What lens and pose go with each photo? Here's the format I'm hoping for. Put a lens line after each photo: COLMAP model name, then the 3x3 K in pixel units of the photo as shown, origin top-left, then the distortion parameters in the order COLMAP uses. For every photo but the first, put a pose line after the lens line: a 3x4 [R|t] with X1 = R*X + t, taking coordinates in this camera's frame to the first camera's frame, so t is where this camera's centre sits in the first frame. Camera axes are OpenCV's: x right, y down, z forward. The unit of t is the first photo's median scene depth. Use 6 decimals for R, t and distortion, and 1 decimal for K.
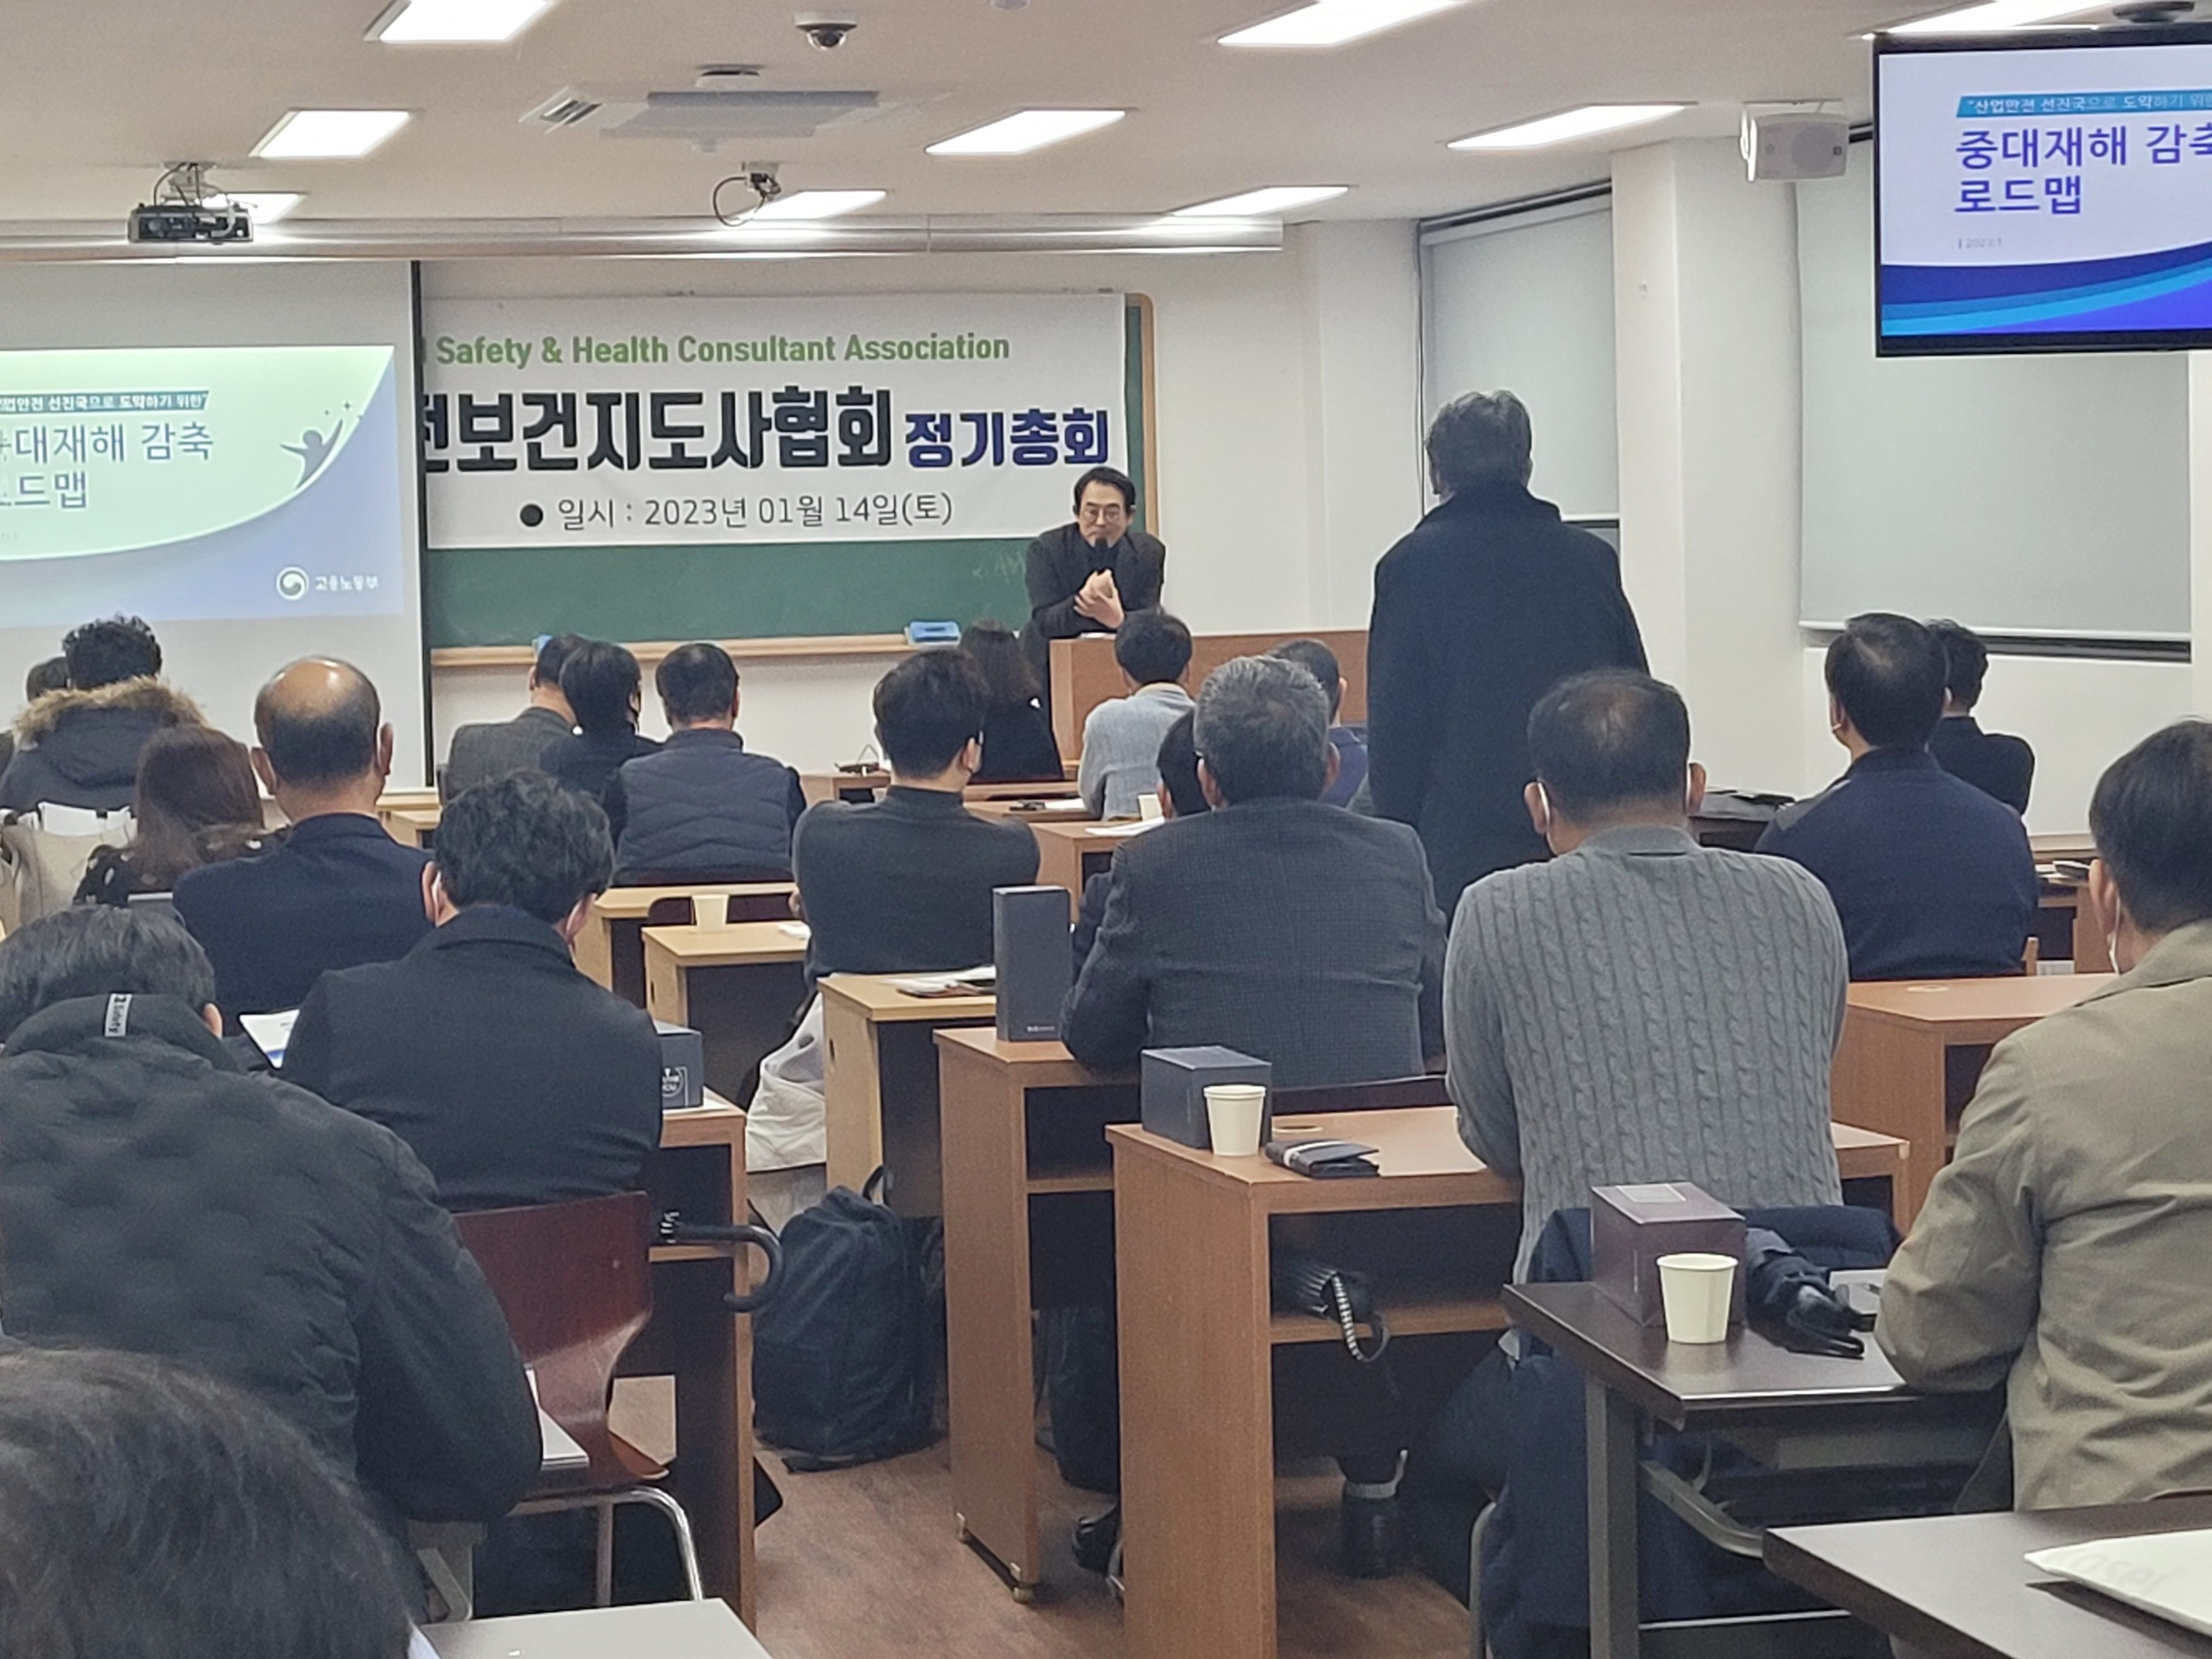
lens RADIAL K [[5359.9, 0, 1227.3], [0, 5359.9, 829.9], [0, 0, 1]] dist [0.092421, -0.401849]
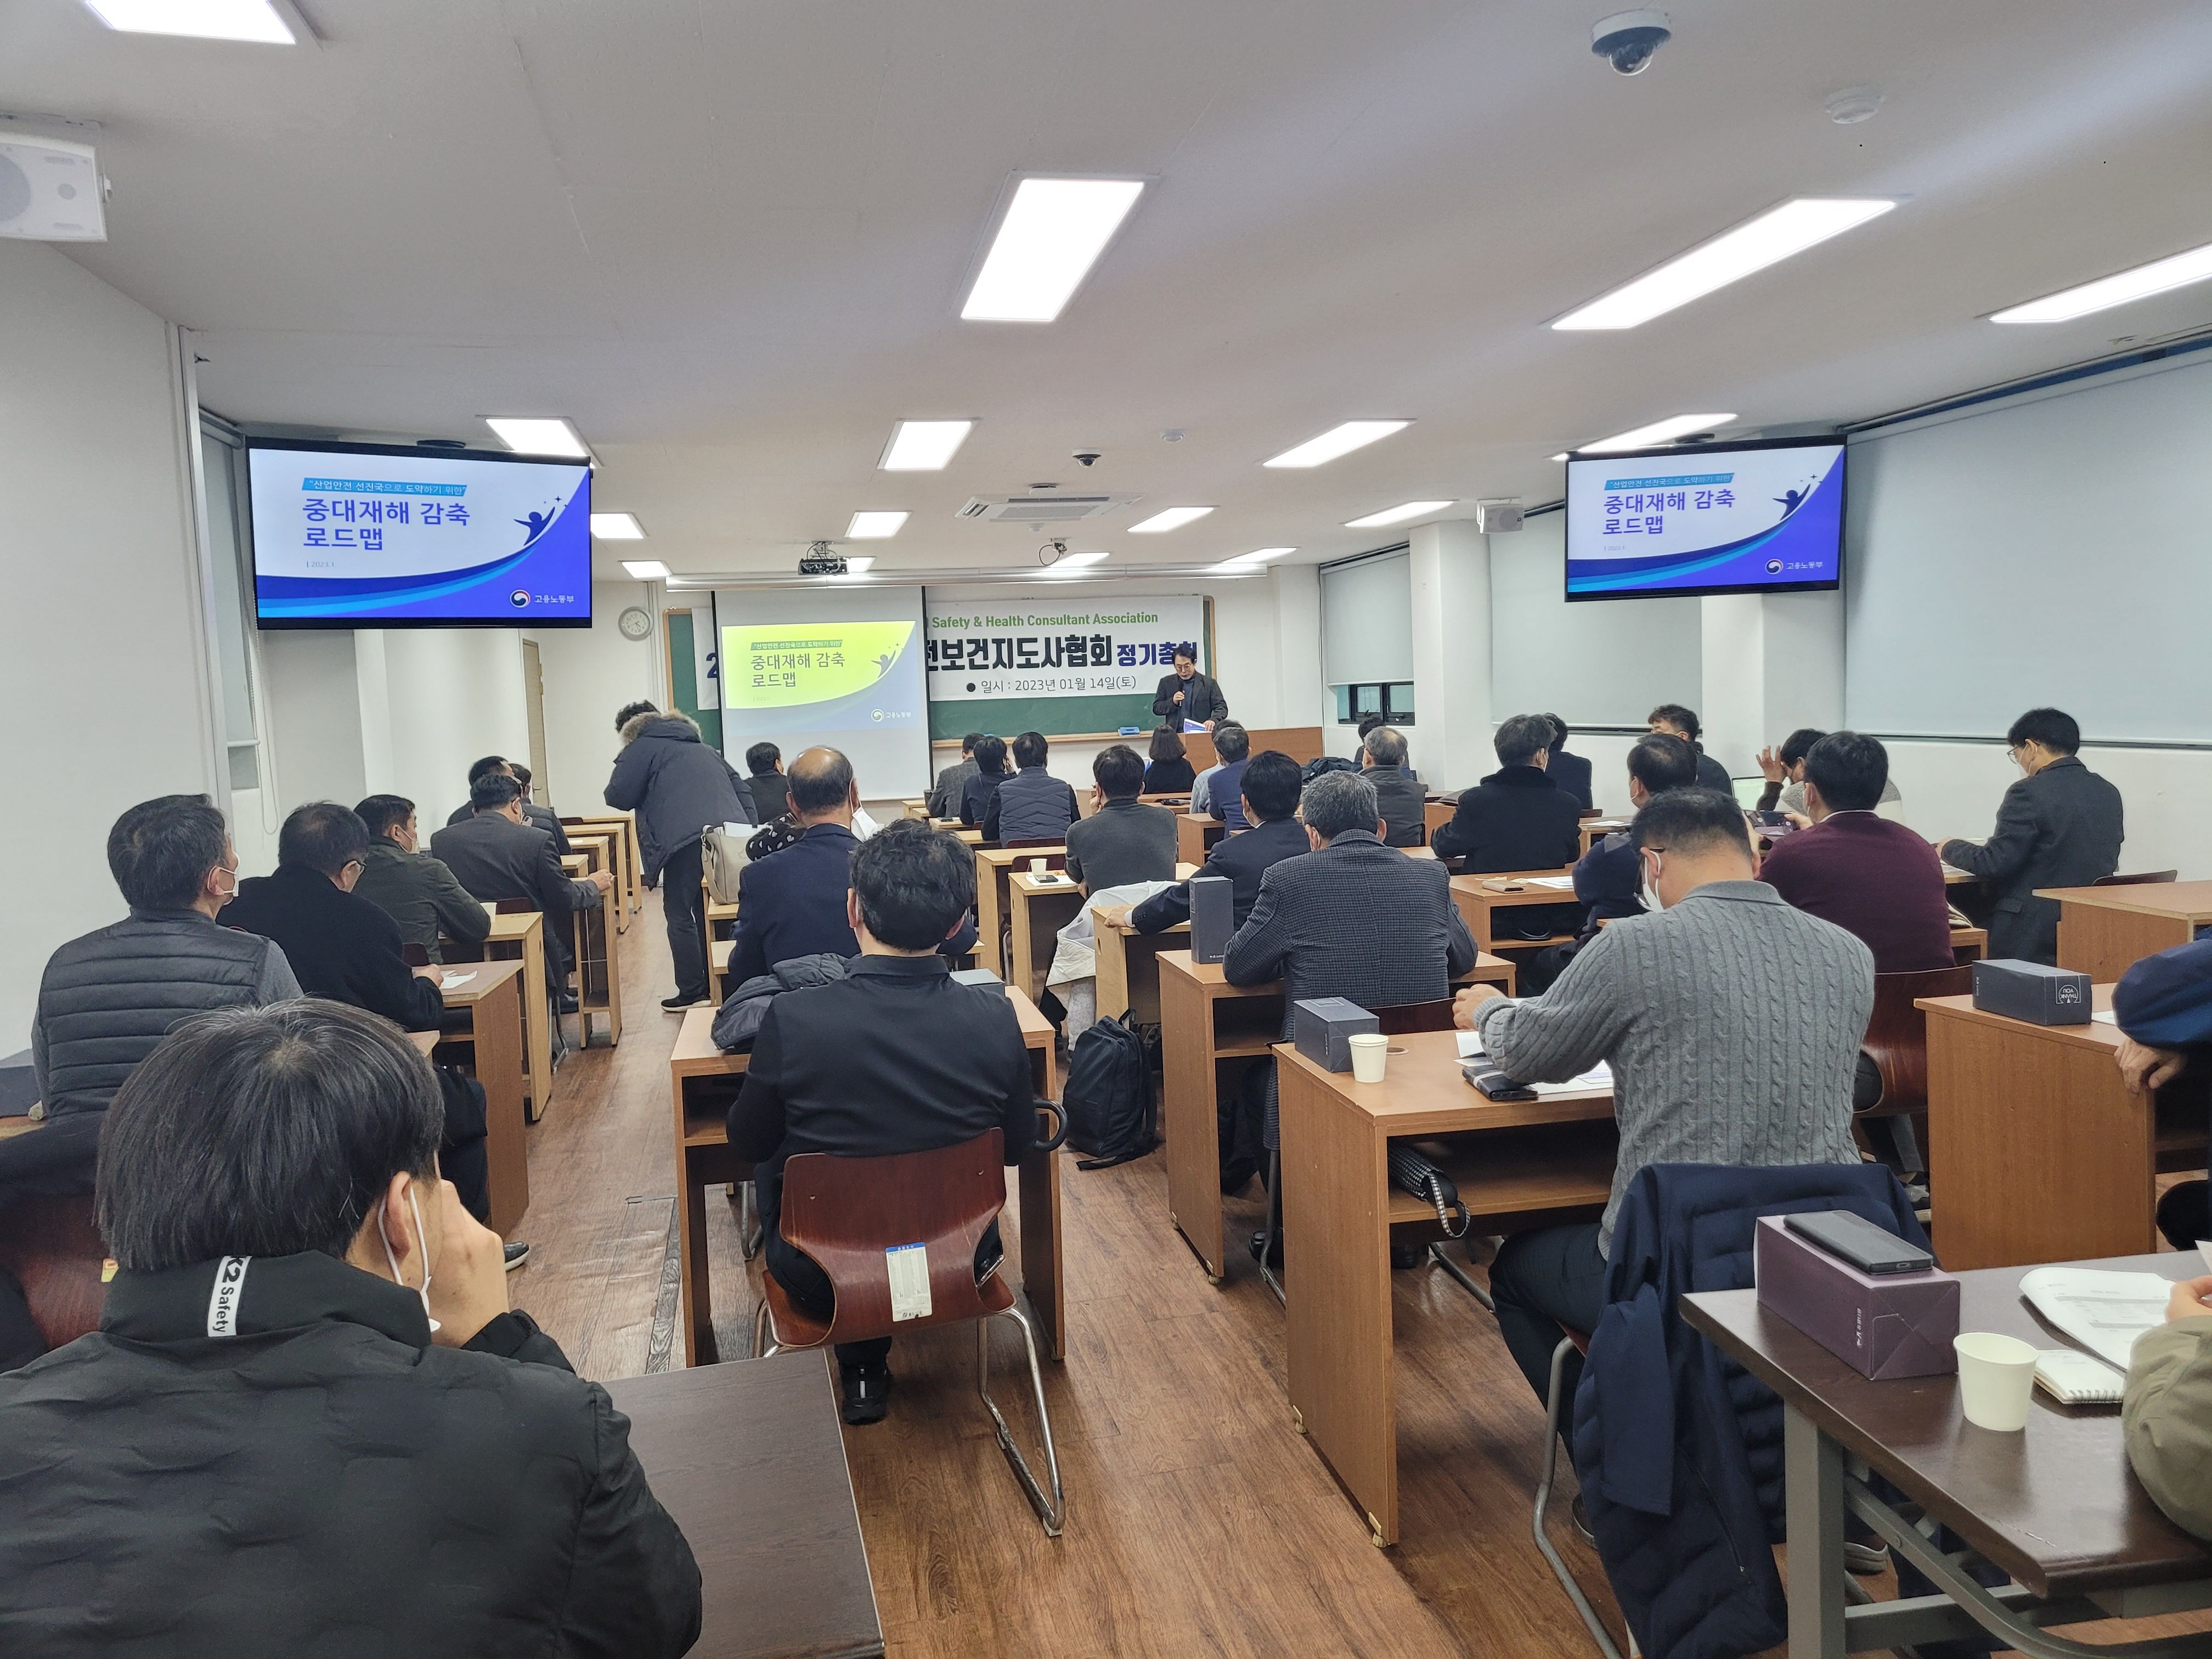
lens RADIAL K [[1741.5, 0, 1124.2], [0, 1741.5, 839.4], [0, 0, 1]] dist [0.116314, -0.001559]
pose [[0.998591, -0.011361, -0.051839, -0.015540], [0.012827, 0.999524, 0.028048, -0.009078], [0.051496, -0.028673, 0.998261, 0.181227]]
